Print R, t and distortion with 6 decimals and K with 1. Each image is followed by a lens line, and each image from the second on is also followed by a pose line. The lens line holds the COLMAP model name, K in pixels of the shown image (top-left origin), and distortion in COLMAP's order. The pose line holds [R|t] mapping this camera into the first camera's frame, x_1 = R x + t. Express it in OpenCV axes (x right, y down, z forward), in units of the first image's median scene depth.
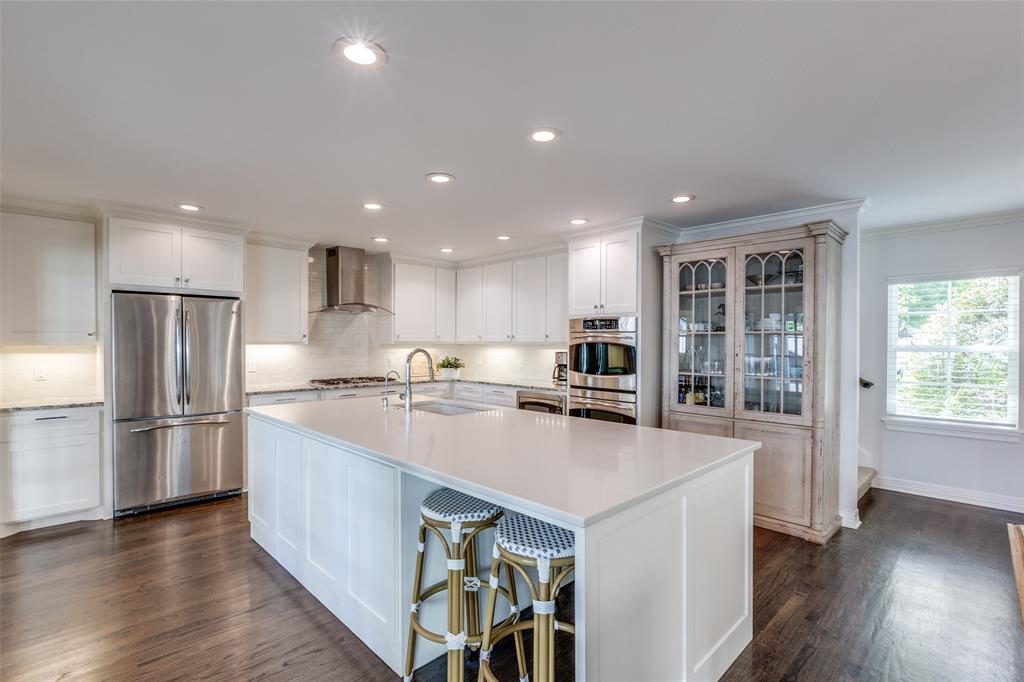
lens RADIAL K [[486.1, 0, 511.3], [0, 486.1, 348.7], [0, 0, 1]] dist [-0.003290, 0.000717]
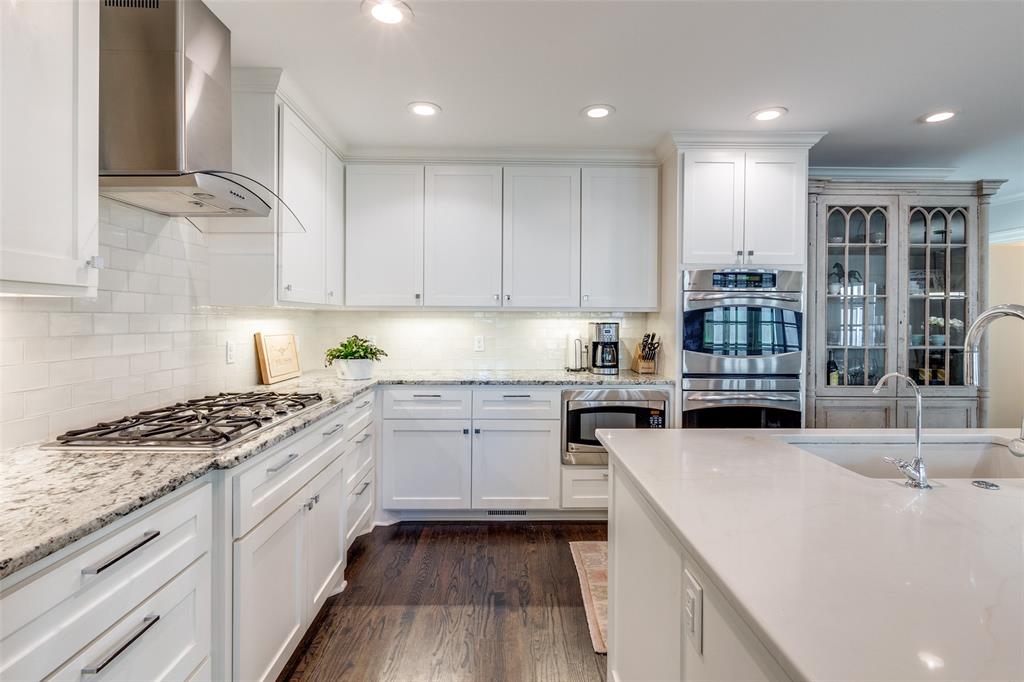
lens RADIAL K [[487.6, 0, 510.6], [0, 487.6, 323.7], [0, 0, 1]] dist [0.000744, 0.000823]
pose [[0.682574, -0.005471, 0.730796, -0.571742], [0.008526, 0.999964, -0.000477, 0.009110], [-0.730767, 0.006556, 0.682596, 0.831003]]
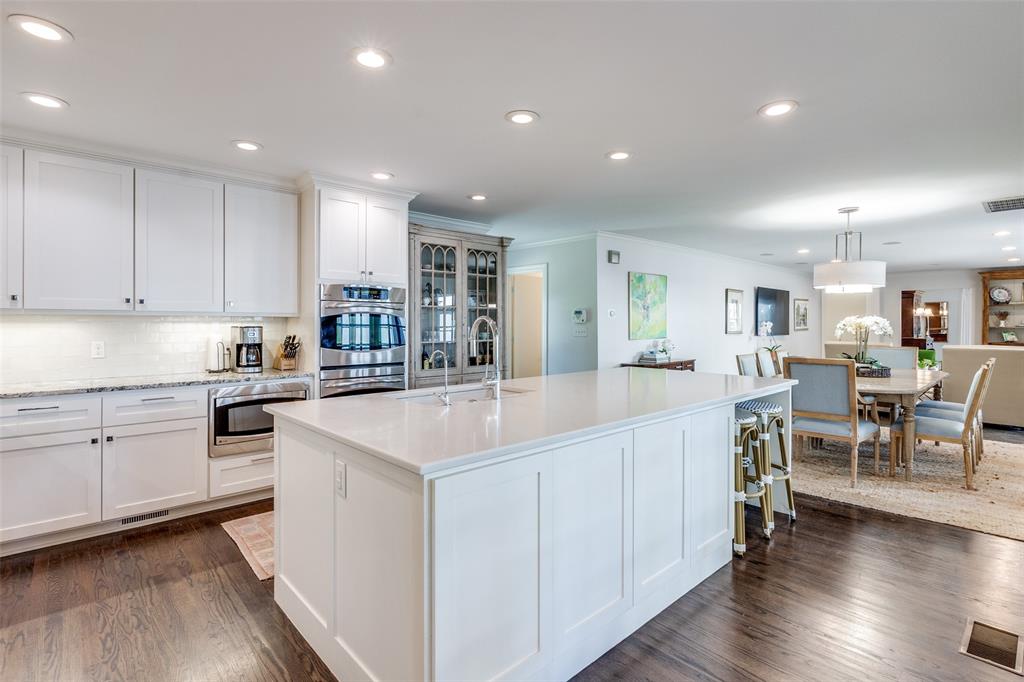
lens RADIAL K [[495.8, 0, 510.1], [0, 495.8, 325.0], [0, 0, 1]] dist [-0.010336, 0.000292]
pose [[0.024946, -0.004580, 0.999678, -0.771302], [0.015877, 0.999865, 0.004184, 0.009784], [-0.999563, 0.015768, 0.025016, 0.765298]]
